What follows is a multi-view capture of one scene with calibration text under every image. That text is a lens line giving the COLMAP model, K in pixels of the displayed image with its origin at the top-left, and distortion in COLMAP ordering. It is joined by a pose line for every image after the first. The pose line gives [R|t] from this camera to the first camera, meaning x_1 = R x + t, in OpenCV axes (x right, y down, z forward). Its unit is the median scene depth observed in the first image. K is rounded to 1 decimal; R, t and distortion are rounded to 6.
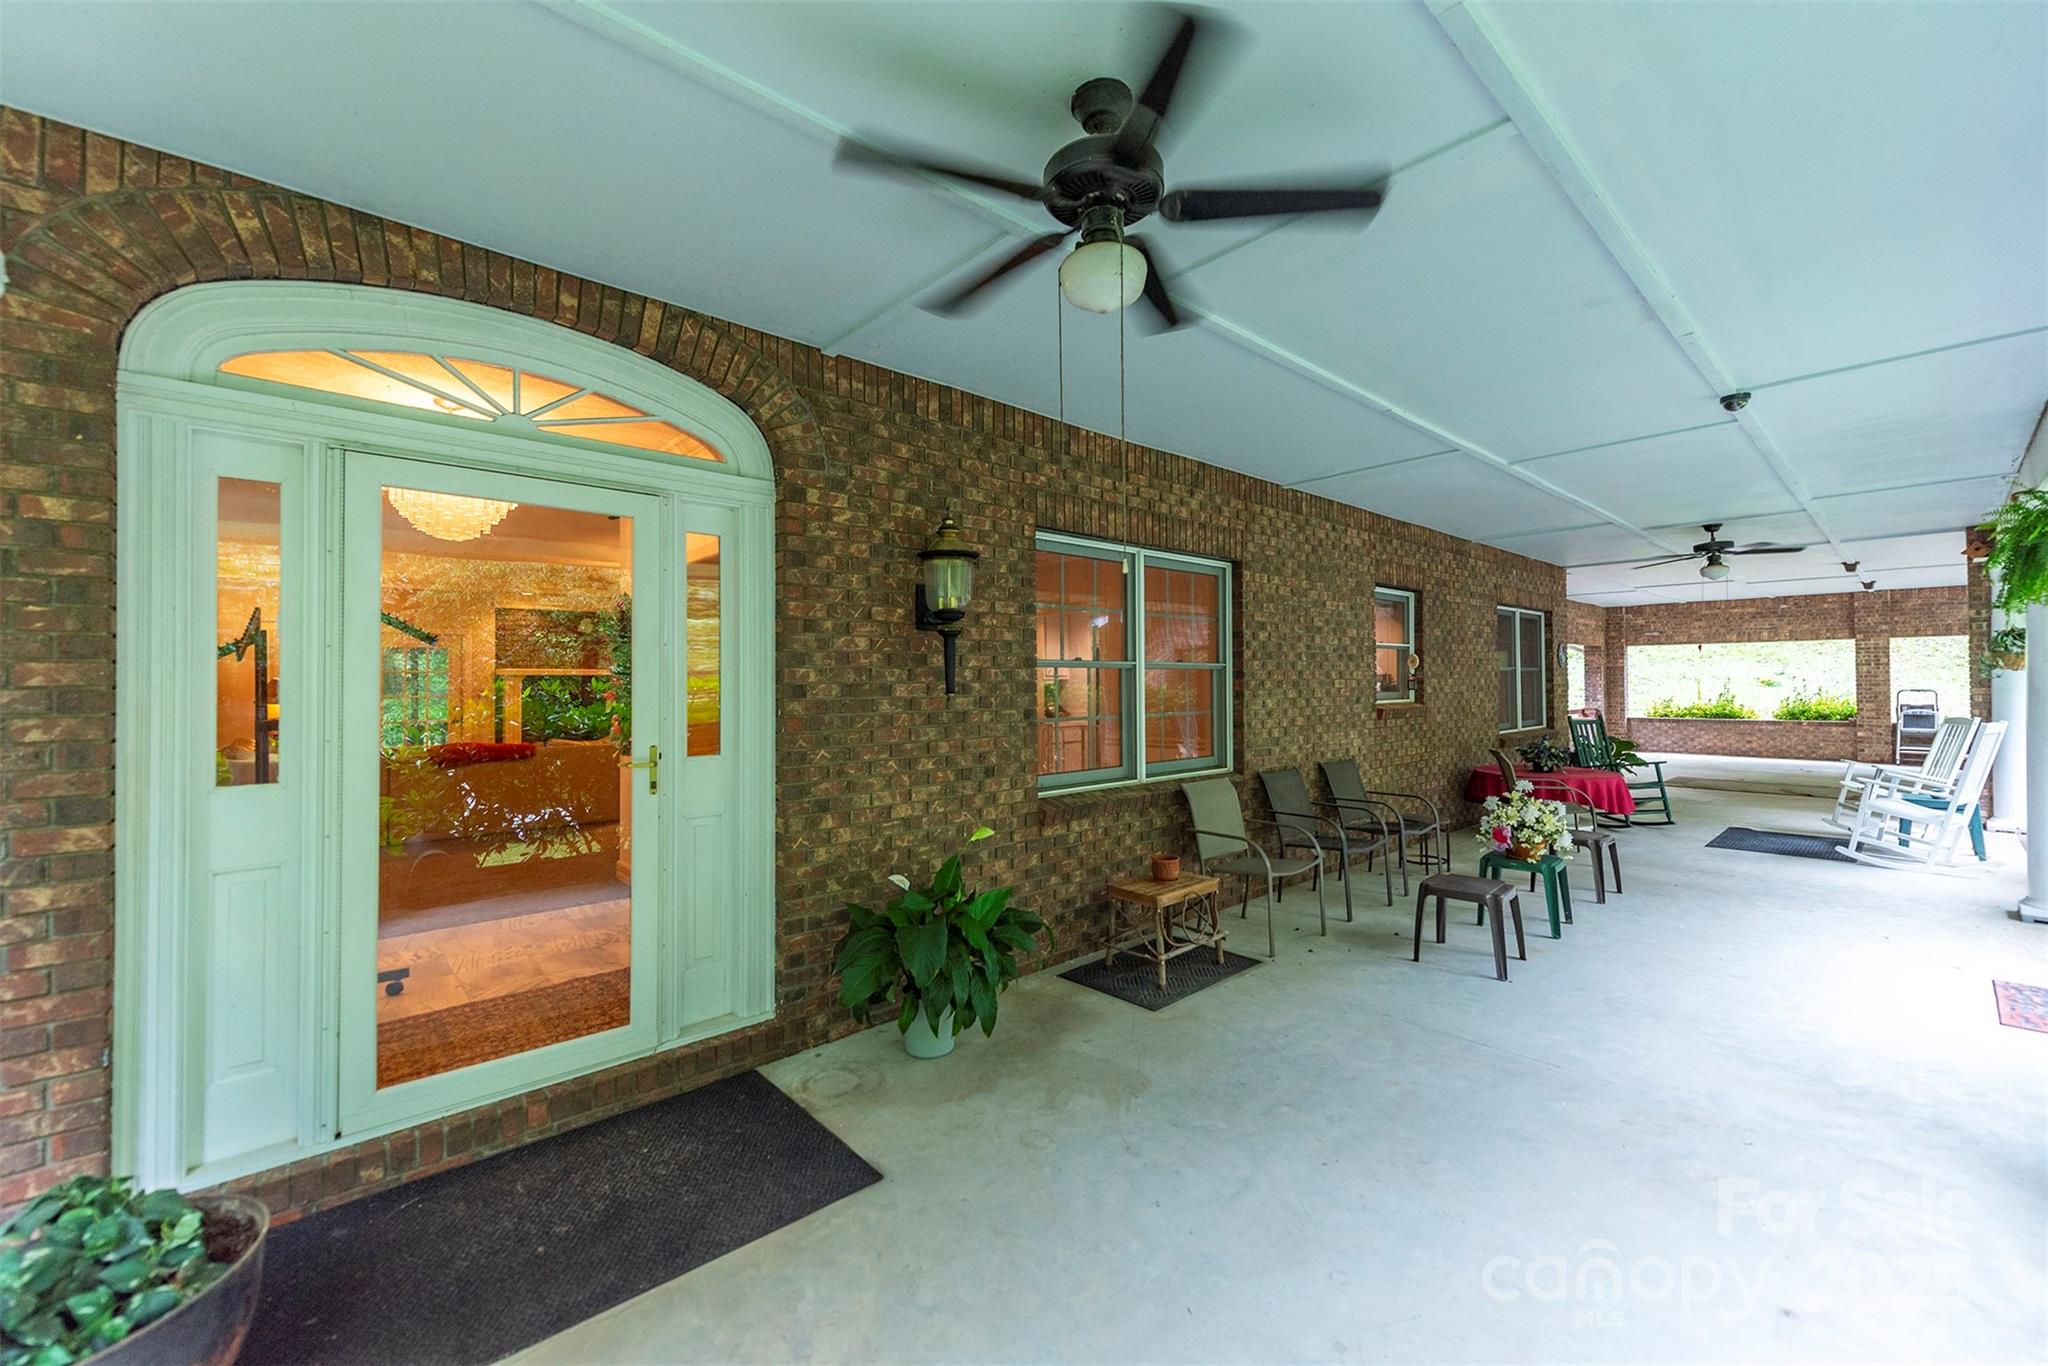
lens RADIAL K [[831.8, 0, 1026.5], [0, 831.8, 665.5], [0, 0, 1]] dist [0.000484, 0.000079]
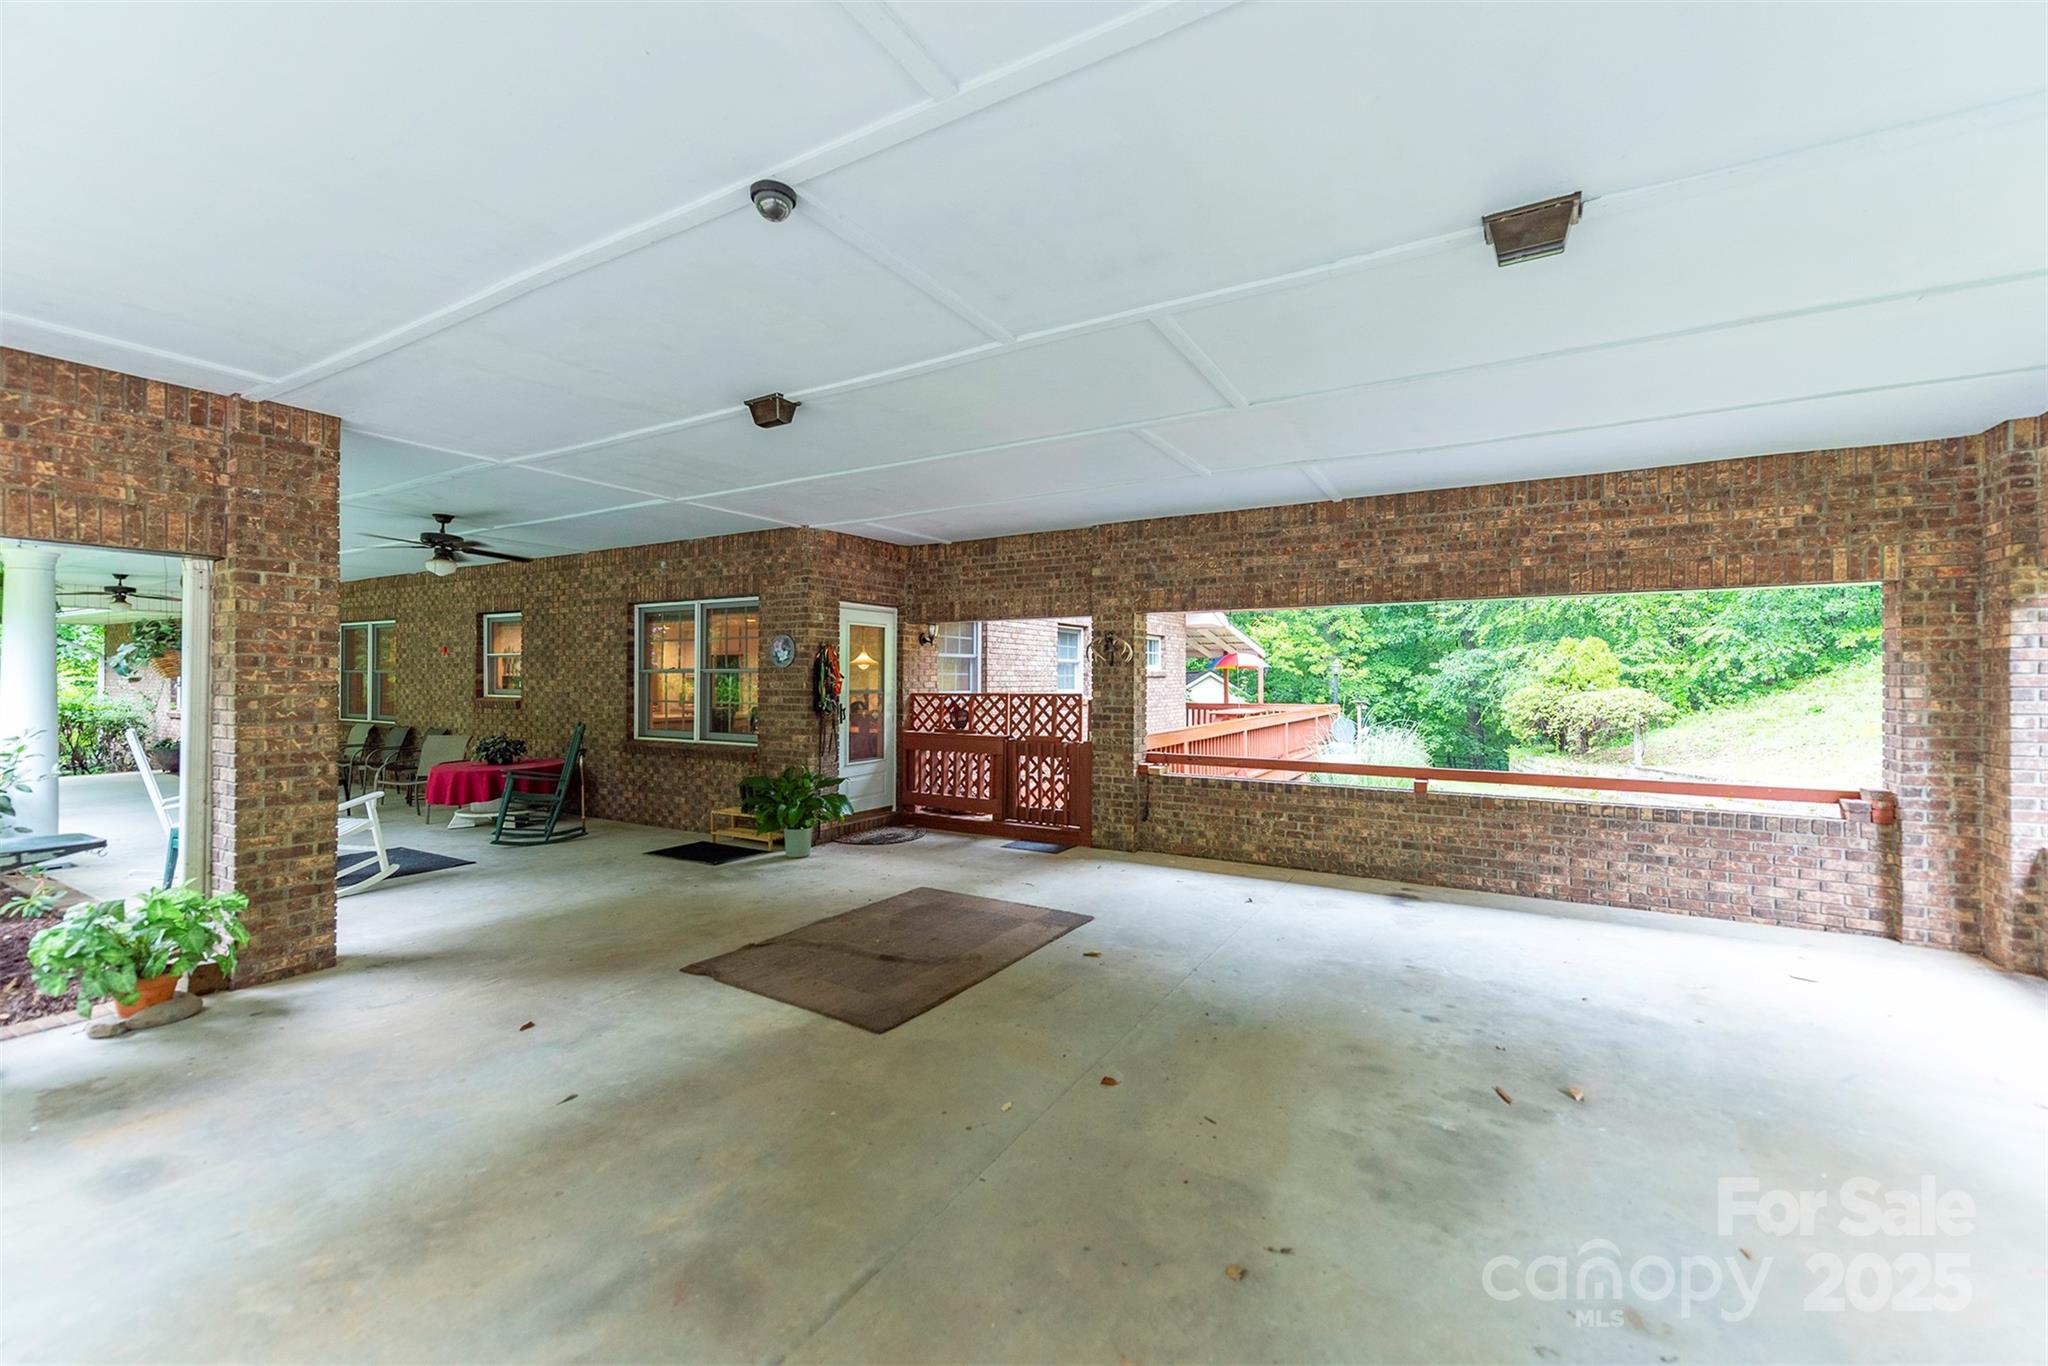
lens RADIAL K [[831.8, 0, 1026.5], [0, 831.8, 665.5], [0, 0, 1]] dist [0.000484, 0.000079]
pose [[0.280183, 0.008352, -0.959910, 1.856310], [0.023189, 0.999611, 0.015466, -0.007560], [0.959667, -0.026593, 0.279880, 1.345026]]
